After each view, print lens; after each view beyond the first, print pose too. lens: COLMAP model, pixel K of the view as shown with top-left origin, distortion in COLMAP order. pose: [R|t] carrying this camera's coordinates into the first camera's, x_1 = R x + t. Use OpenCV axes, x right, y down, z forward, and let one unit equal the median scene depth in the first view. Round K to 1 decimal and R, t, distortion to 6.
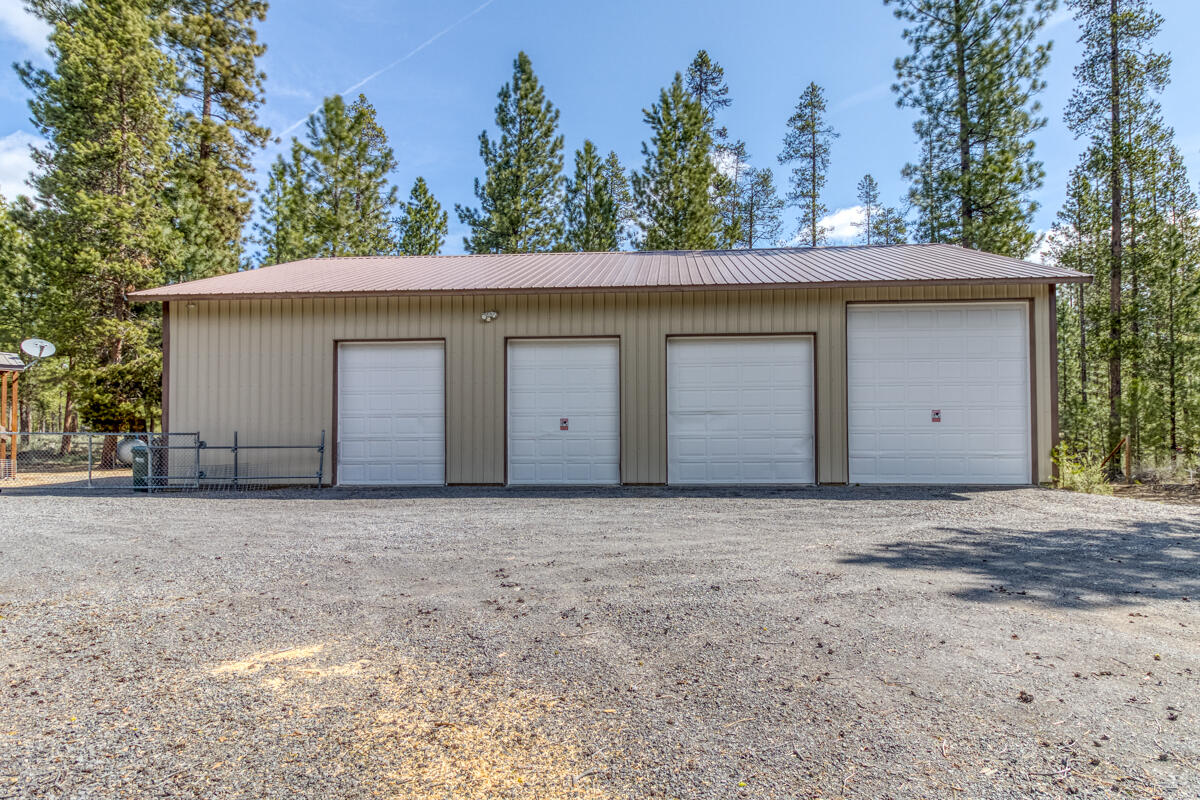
lens RADIAL K [[553.8, 0, 602.5], [0, 553.8, 436.7], [0, 0, 1]] dist [0.000843, 0.000271]
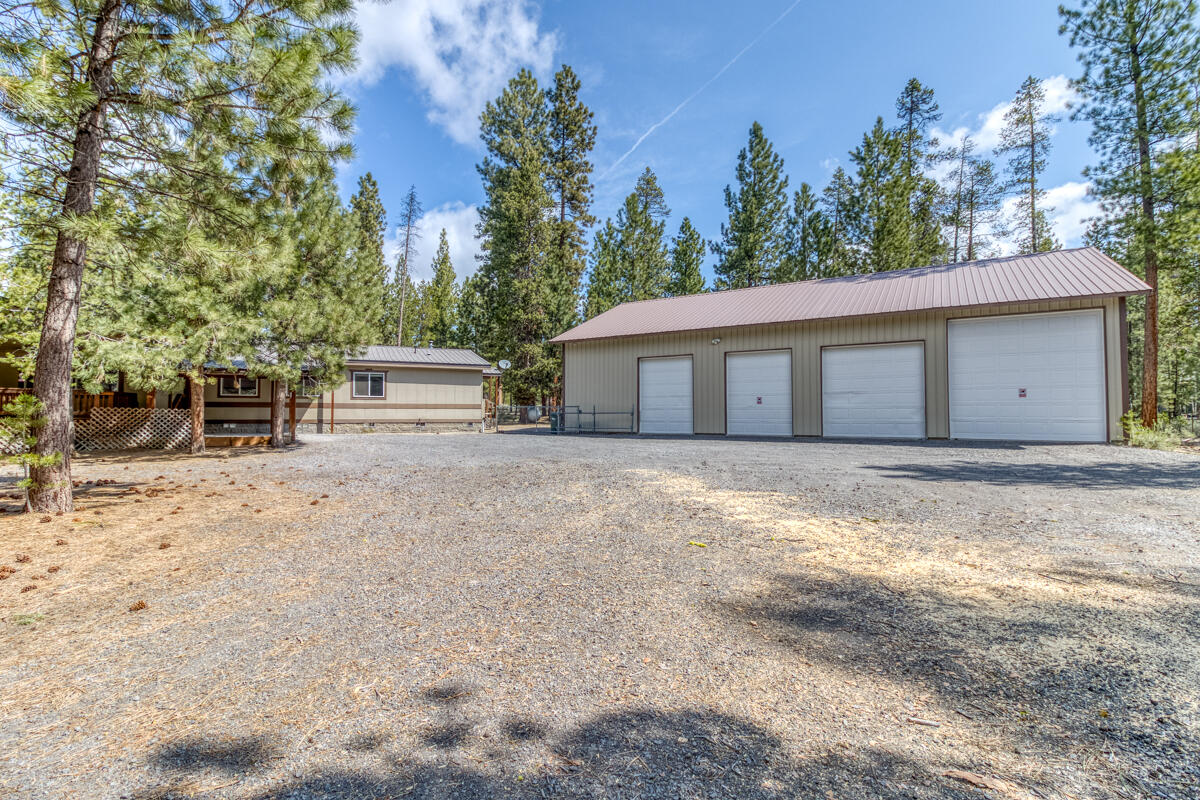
lens RADIAL K [[572.8, 0, 600.0], [0, 572.8, 400.0], [0, 0, 1]] dist [-0.002614, -0.000629]
pose [[0.884037, -0.006903, -0.467367, 0.198378], [0.007866, 0.999969, 0.000109, -0.016858], [0.467351, -0.003773, 0.884064, -0.495493]]
